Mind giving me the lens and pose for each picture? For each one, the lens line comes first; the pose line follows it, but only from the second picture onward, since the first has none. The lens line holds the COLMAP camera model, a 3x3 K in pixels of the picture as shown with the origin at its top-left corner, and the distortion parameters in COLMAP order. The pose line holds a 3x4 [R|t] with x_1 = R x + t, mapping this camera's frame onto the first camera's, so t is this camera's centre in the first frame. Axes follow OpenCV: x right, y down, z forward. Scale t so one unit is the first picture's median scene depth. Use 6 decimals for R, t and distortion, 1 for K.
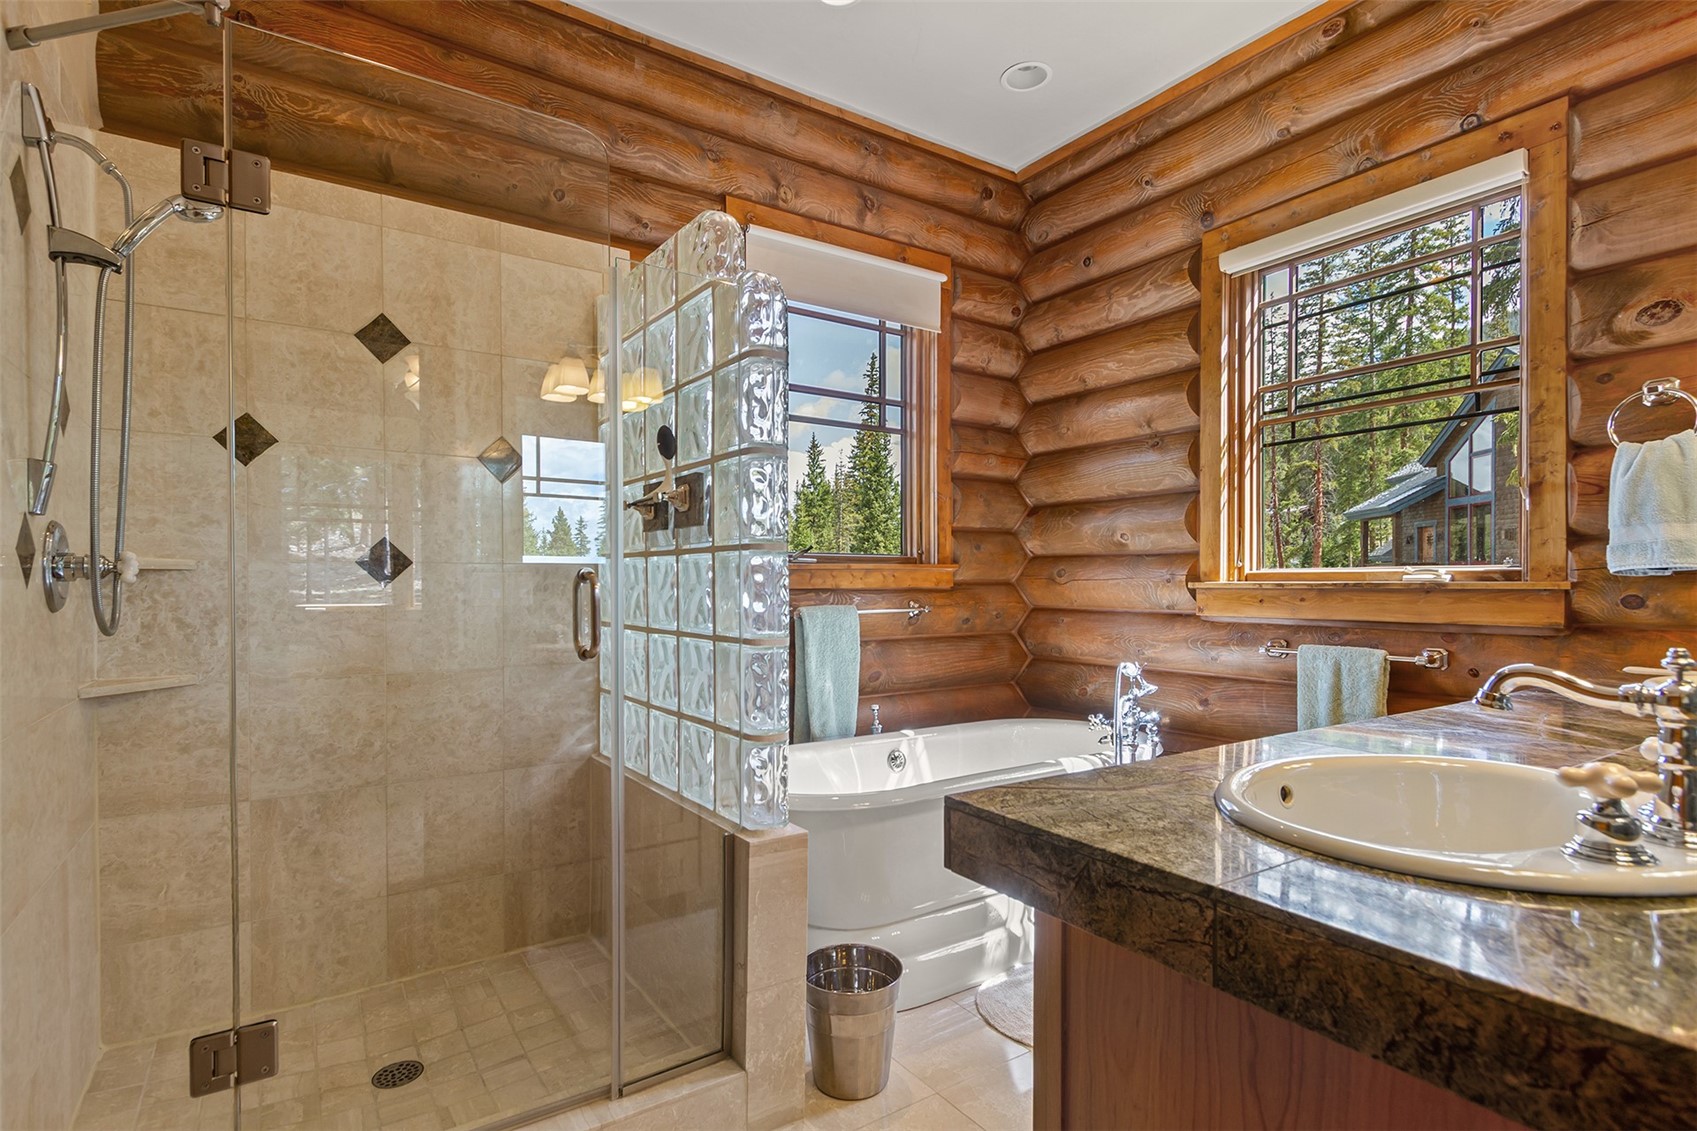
lens RADIAL K [[875.2, 0, 846.6], [0, 875.2, 594.1], [0, 0, 1]] dist [0.001884, -0.001031]
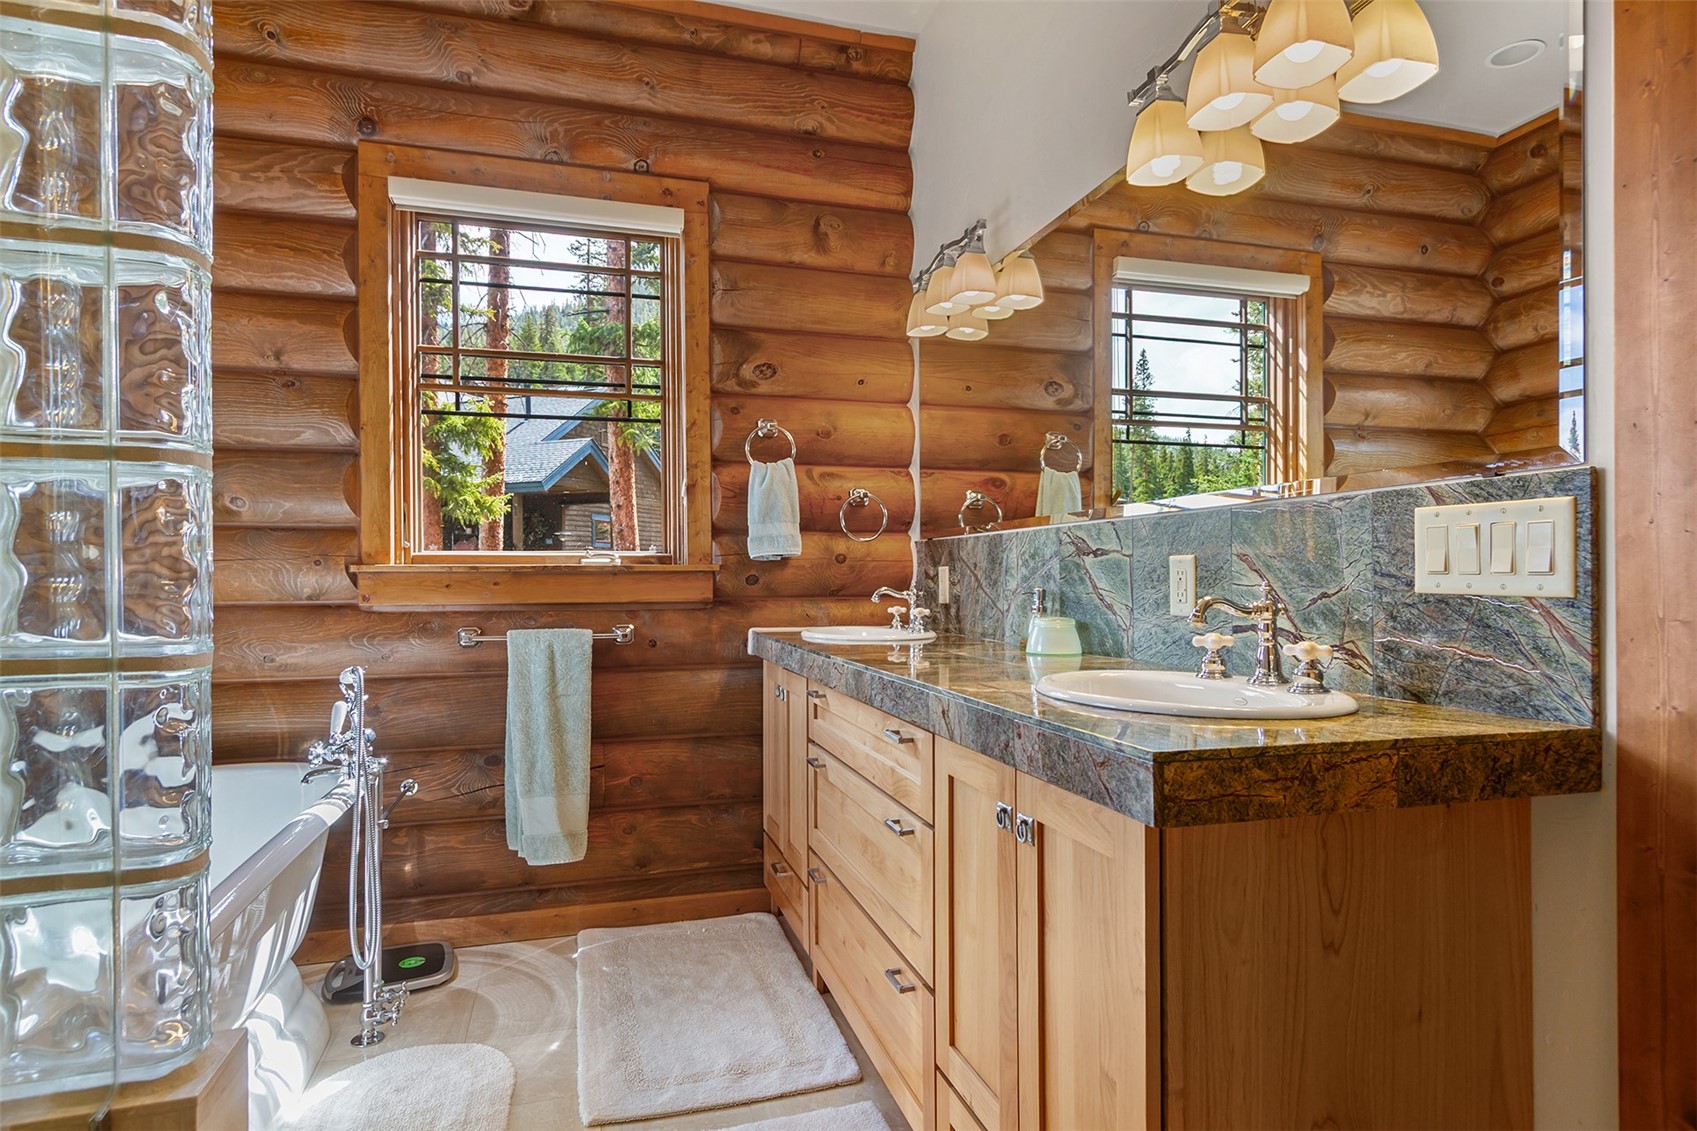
lens RADIAL K [[919.3, 0, 839.2], [0, 919.3, 585.6], [0, 0, 1]] dist [0.004863, -0.000855]
pose [[0.273742, -0.006501, 0.961781, -0.404886], [0.019180, 0.999815, 0.001299, 0.017486], [-0.961612, 0.018091, 0.273816, 0.451637]]
